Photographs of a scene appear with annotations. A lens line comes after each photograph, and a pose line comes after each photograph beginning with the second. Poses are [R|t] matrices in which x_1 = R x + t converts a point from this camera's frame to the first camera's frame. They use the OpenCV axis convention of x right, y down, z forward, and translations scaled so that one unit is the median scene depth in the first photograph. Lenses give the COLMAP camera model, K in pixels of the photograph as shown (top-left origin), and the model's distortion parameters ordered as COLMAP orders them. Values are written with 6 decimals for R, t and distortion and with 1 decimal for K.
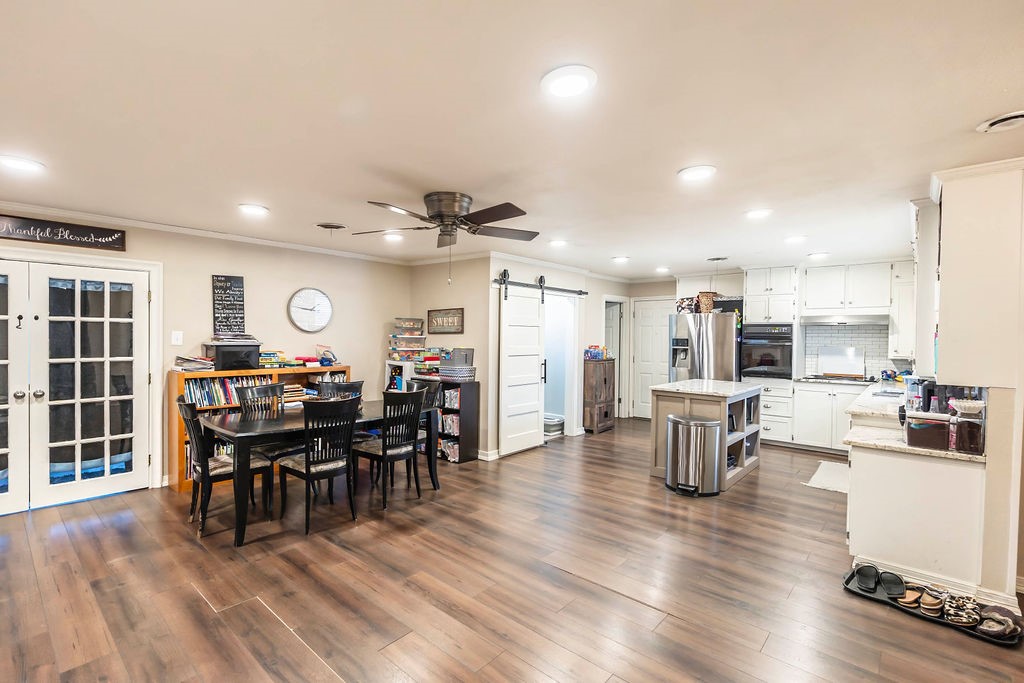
lens RADIAL K [[464.6, 0, 512.0], [0, 464.6, 341.5], [0, 0, 1]] dist [-0.001273, -0.000247]
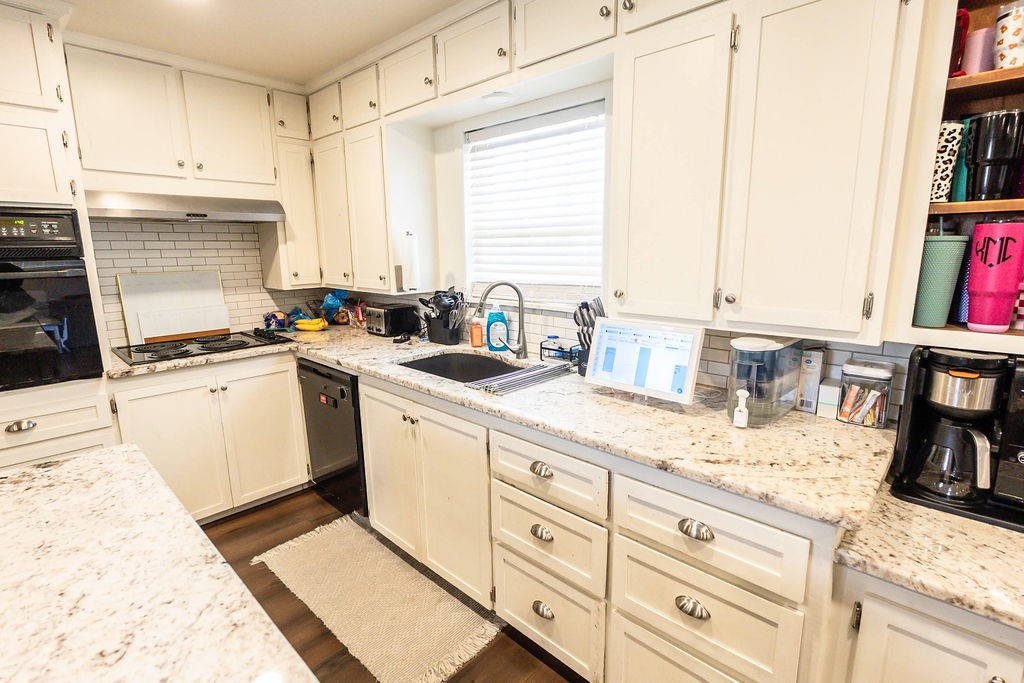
lens RADIAL K [[464.6, 0, 512.0], [0, 464.6, 341.5], [0, 0, 1]] dist [-0.001273, -0.000247]
pose [[0.009513, -0.216036, 0.976339, 0.275848], [0.030487, 0.975992, 0.215662, -0.010034], [-0.999490, 0.027714, 0.015871, 0.700909]]
